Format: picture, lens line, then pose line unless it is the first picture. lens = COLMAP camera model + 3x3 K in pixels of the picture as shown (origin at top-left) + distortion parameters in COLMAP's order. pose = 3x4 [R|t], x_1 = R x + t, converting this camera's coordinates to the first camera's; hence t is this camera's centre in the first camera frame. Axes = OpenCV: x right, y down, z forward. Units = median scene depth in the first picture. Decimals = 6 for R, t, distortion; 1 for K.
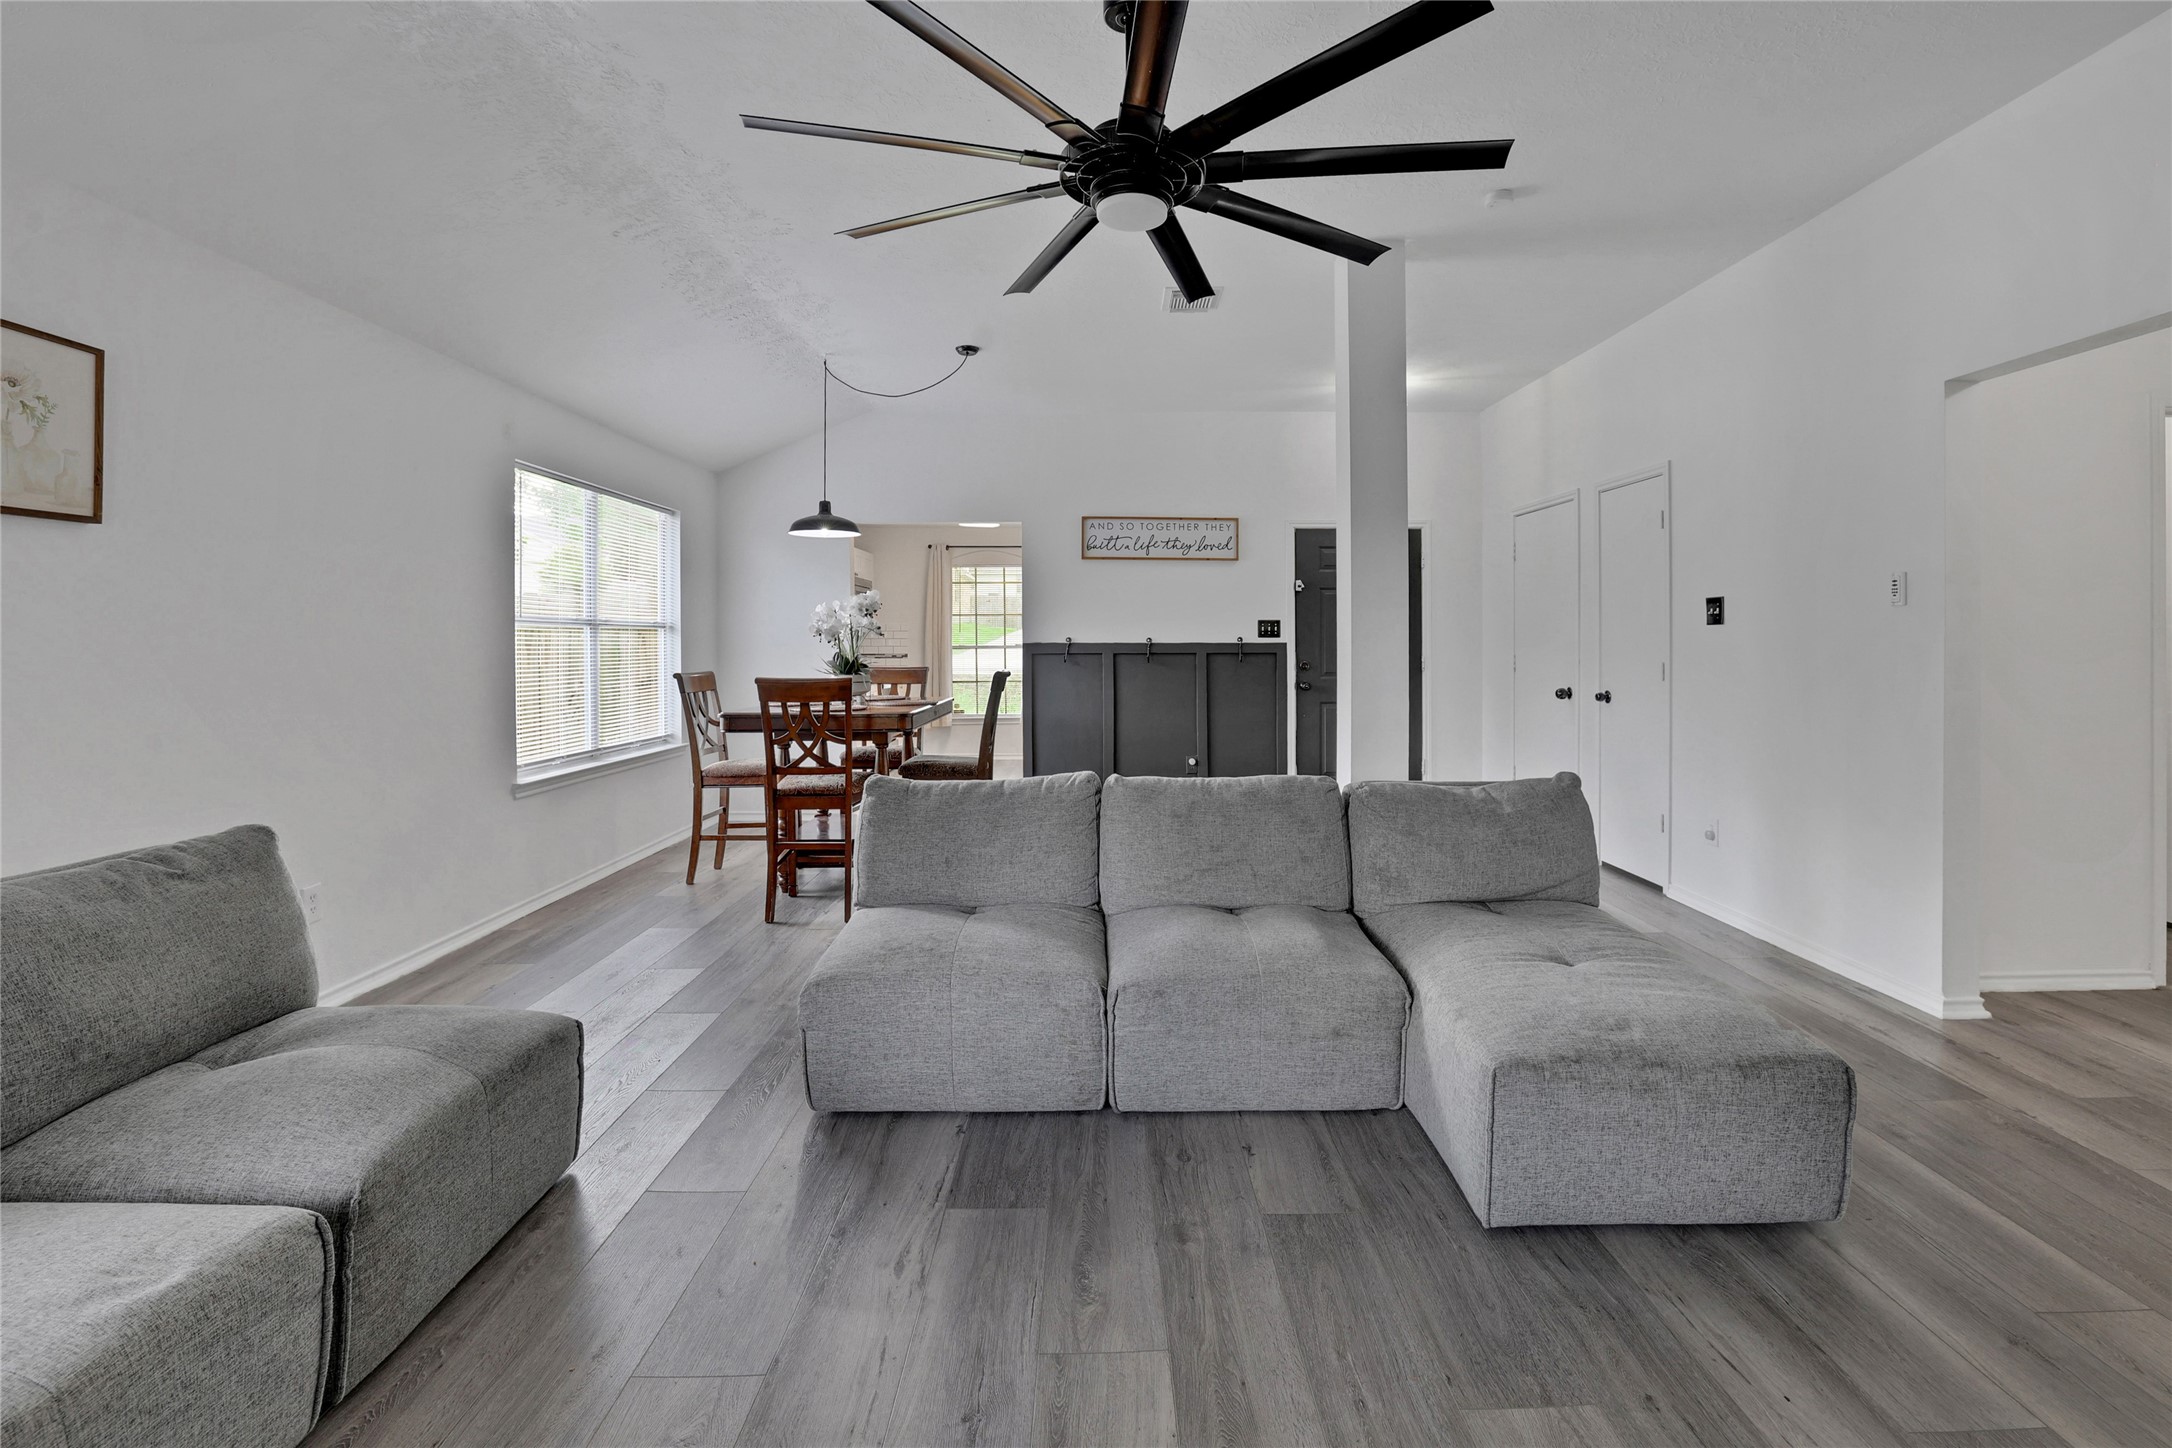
lens RADIAL K [[968.4, 0, 1104.9], [0, 968.4, 639.2], [0, 0, 1]] dist [-0.063054, 0.030330]
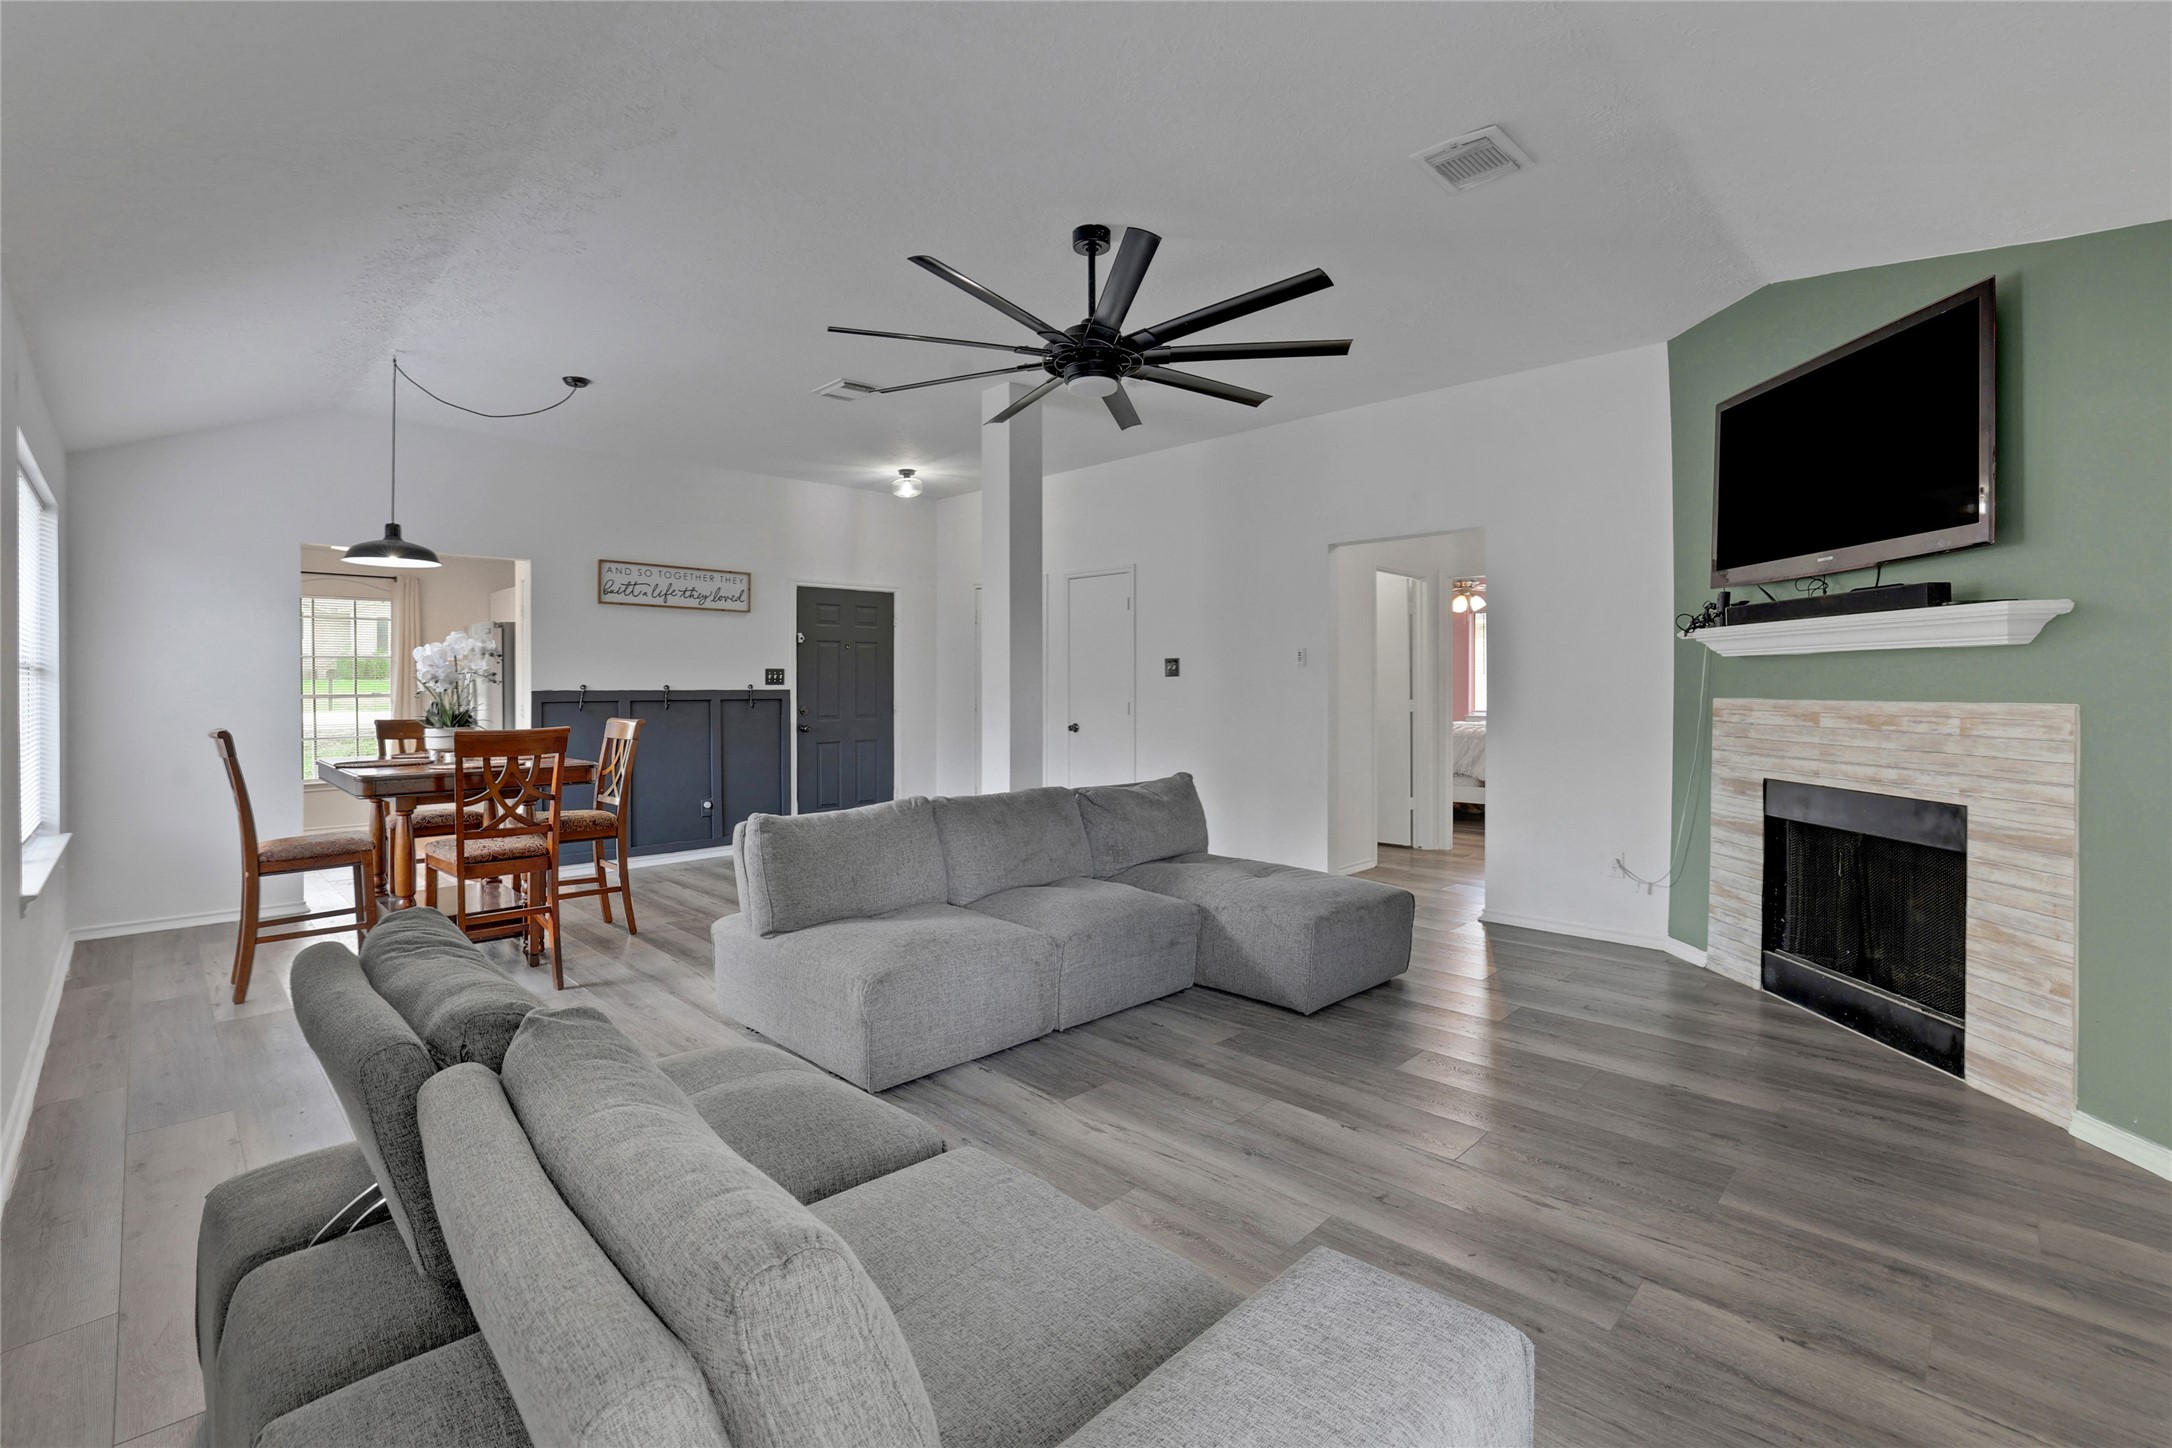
lens RADIAL K [[968.5, 0, 1037.8], [0, 968.5, 685.6], [0, 0, 1]] dist [-0.049084, 0.015679]
pose [[0.740534, -0.000154, 0.672019, -0.427185], [0.000931, 0.999999, -0.000797, 0.000271], [-0.672019, 0.001216, 0.740533, -0.001231]]
